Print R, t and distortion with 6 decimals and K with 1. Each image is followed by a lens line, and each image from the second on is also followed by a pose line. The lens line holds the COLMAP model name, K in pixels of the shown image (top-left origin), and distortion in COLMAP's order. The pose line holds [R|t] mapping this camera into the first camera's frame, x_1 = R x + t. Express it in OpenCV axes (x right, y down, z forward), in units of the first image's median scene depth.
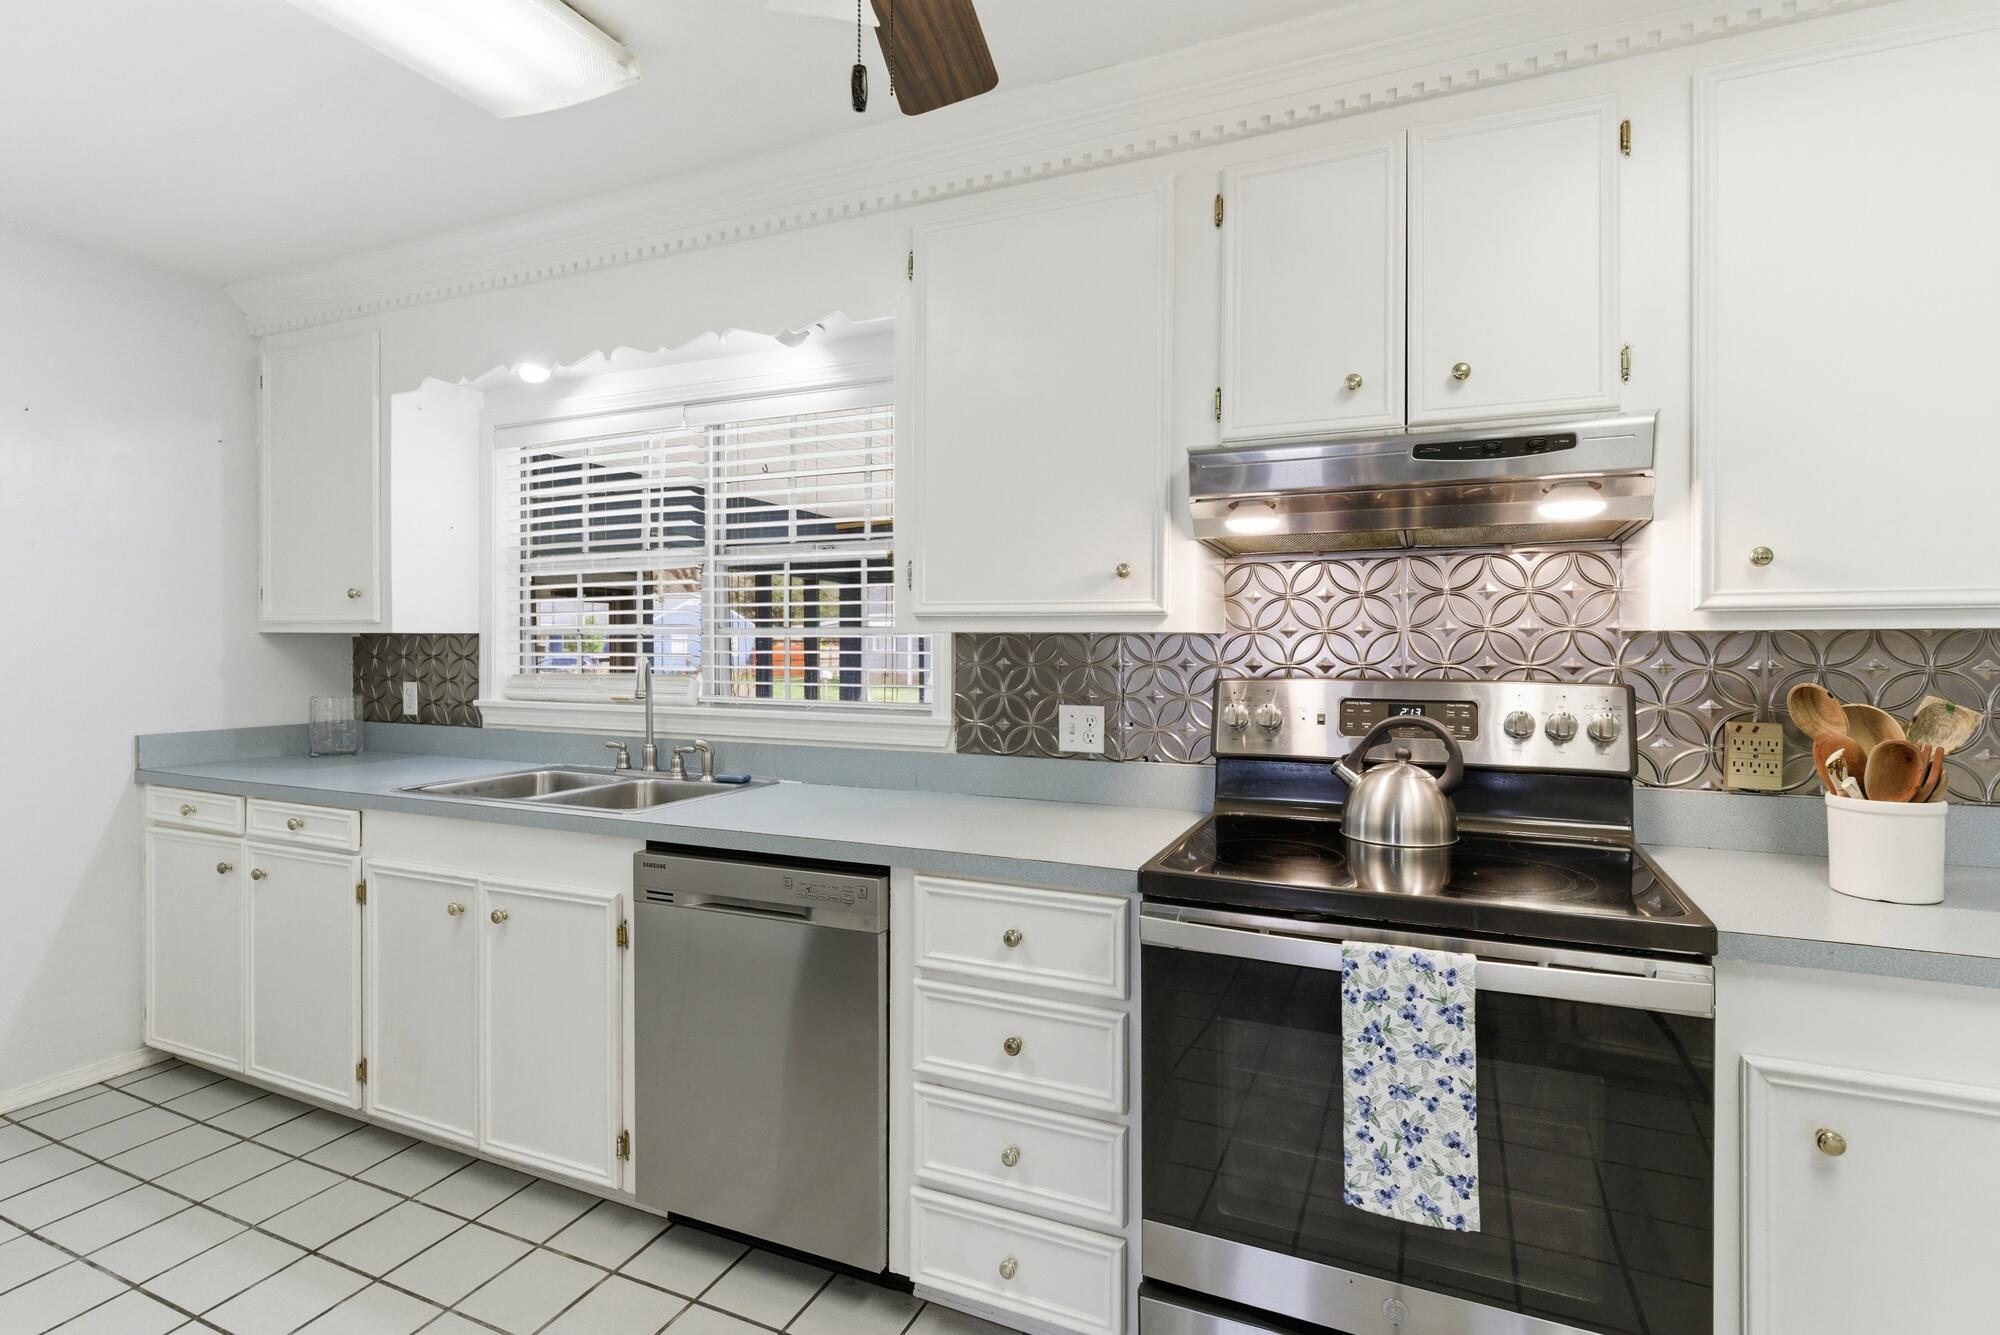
lens RADIAL K [[946.2, 0, 1005.6], [0, 946.2, 648.8], [0, 0, 1]] dist [-0.000097, 0.000467]
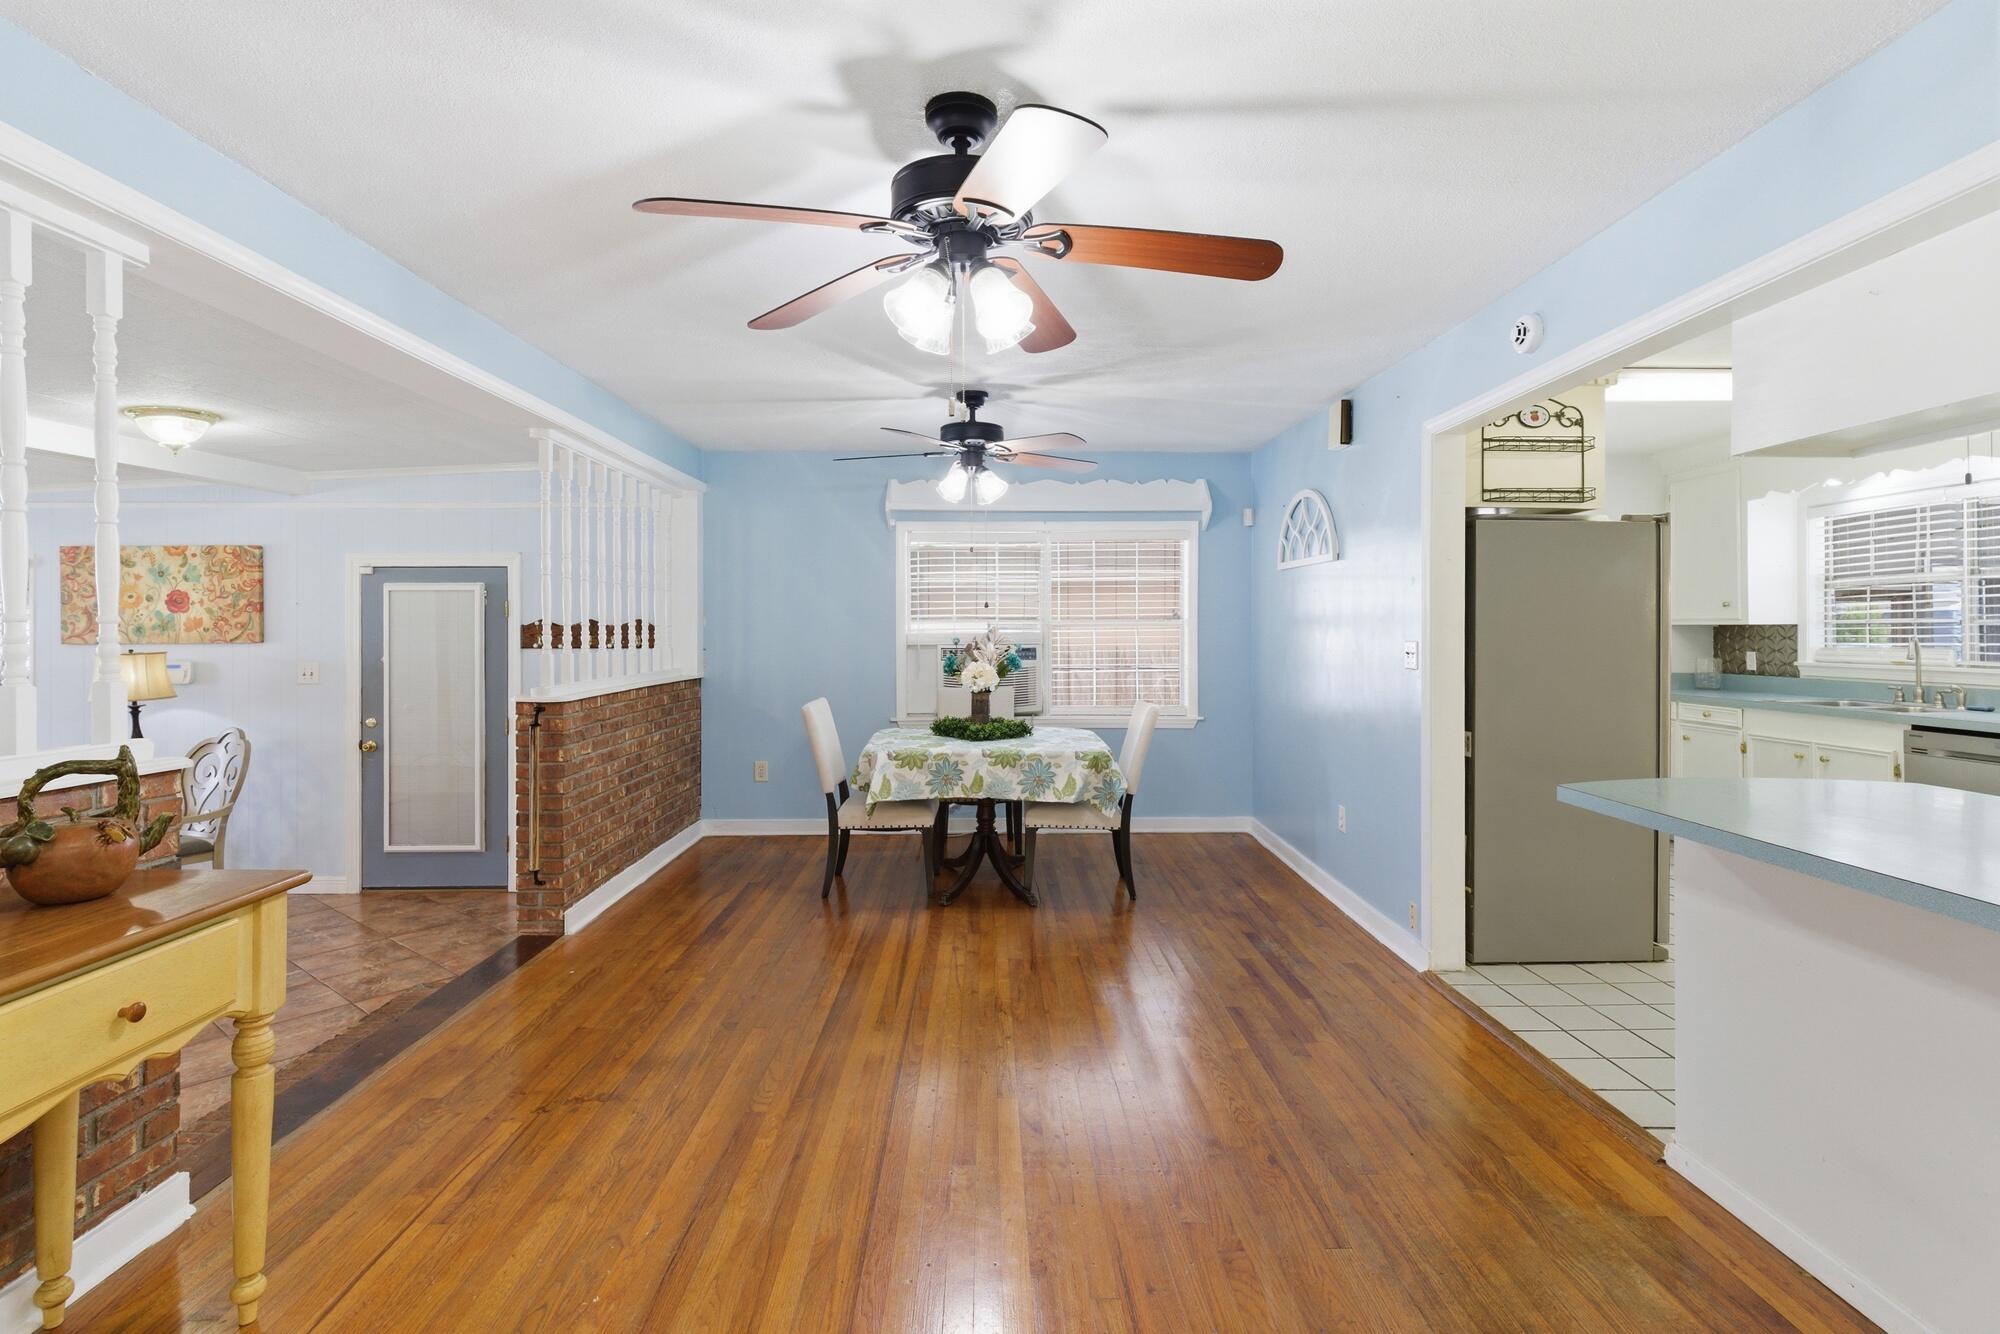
lens RADIAL K [[980.7, 0, 1000.2], [0, 980.7, 627.2], [0, 0, 1]] dist [0.002038, 0.000837]
pose [[0.420786, -0.006004, -0.907140, 0.496167], [-0.002456, 0.999967, -0.007758, 0.007311], [0.907156, 0.005492, 0.420758, -1.158933]]
